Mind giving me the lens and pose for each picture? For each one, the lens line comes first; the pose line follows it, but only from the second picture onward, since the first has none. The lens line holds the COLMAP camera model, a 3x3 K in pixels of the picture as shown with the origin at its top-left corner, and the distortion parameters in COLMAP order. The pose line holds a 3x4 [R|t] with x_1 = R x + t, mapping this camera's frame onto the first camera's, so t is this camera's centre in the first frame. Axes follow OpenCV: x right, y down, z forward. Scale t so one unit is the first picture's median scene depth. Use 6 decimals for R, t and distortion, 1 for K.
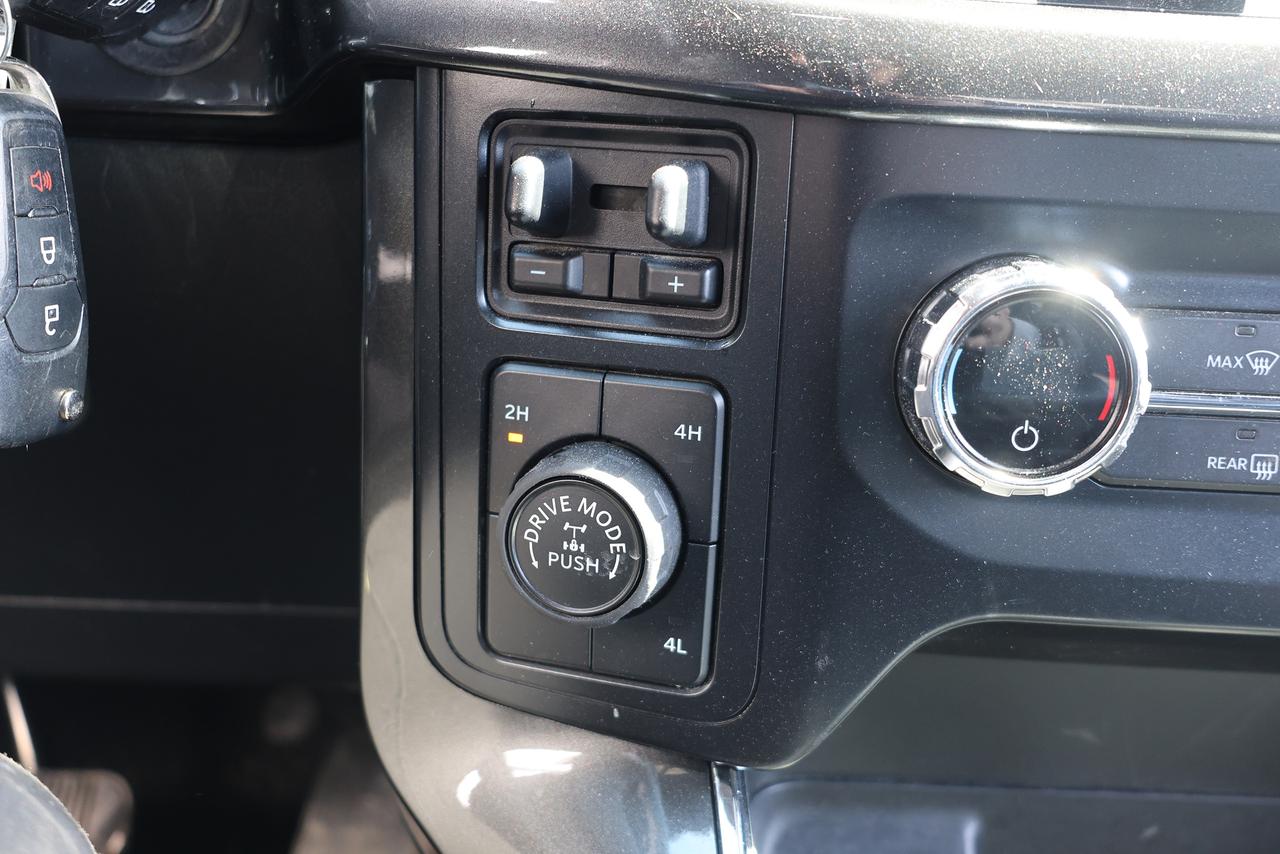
lens RADIAL K [[1245.0, 0, 640.0], [0, 1245.0, 427.0], [0, 0, 1]] dist [0.000327, -0.015574]
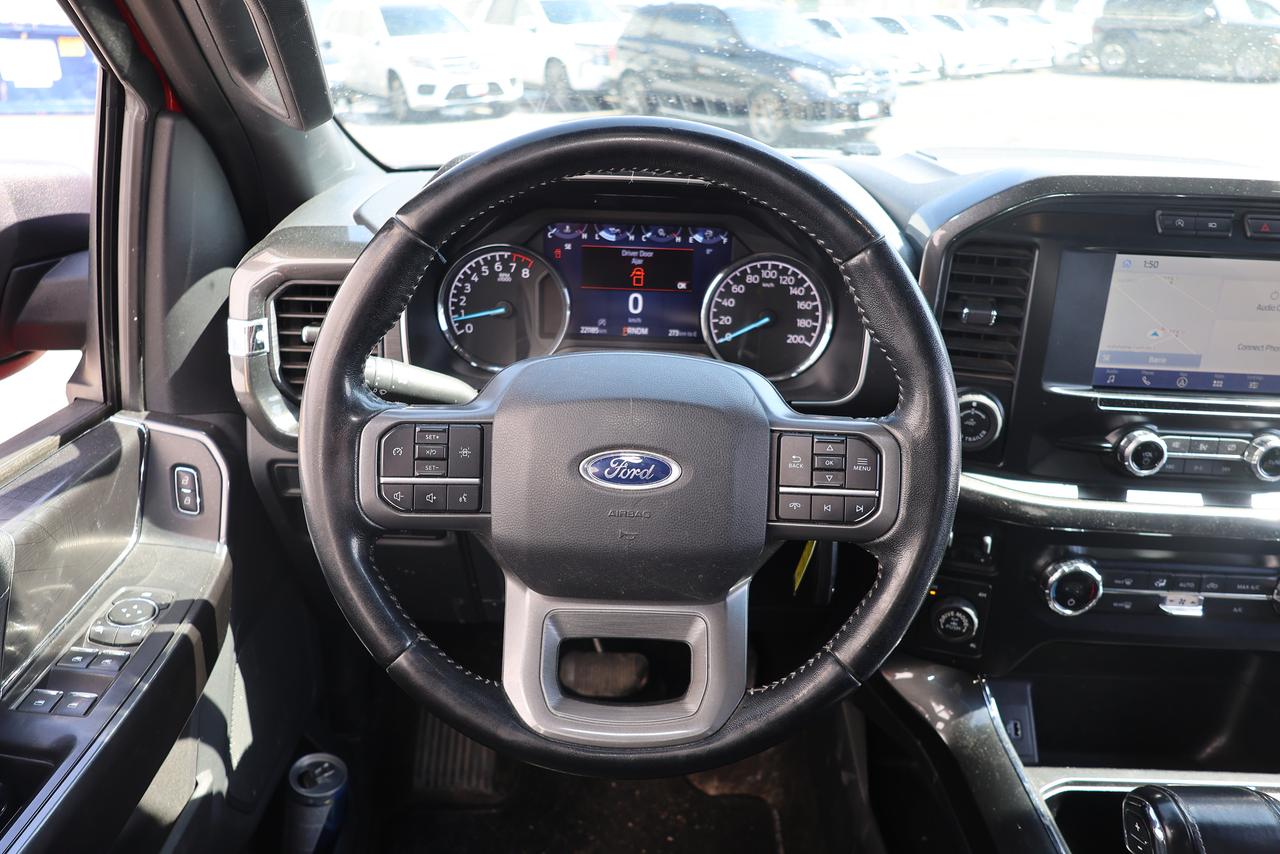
lens RADIAL K [[875.6, 0, 643.3], [0, 875.6, 423.6], [0, 0, 1]] dist [-0.004628, -0.003679]
pose [[0.999998, -0.002136, -0.000269, -1.074163], [0.002149, 0.997695, 0.067824, -0.755661], [0.000123, -0.067824, 0.997697, -1.800744]]
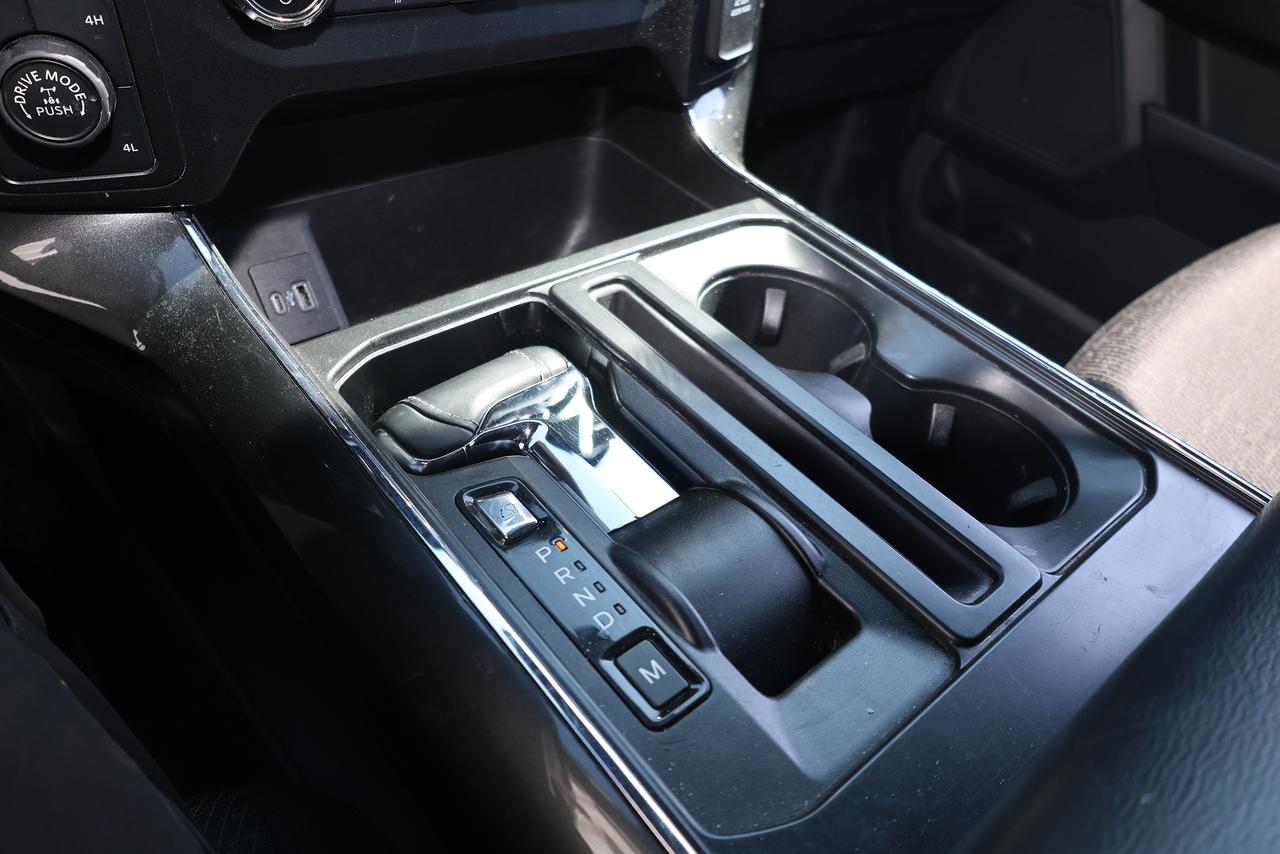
lens RADIAL K [[875.6, 0, 643.3], [0, 875.6, 423.6], [0, 0, 1]] dist [-0.004628, -0.003679]
pose [[0.754293, -0.392771, 0.526093, -0.254819], [0.107731, 0.864498, 0.490956, -0.024792], [-0.647639, -0.313648, 0.694398, -0.545636]]
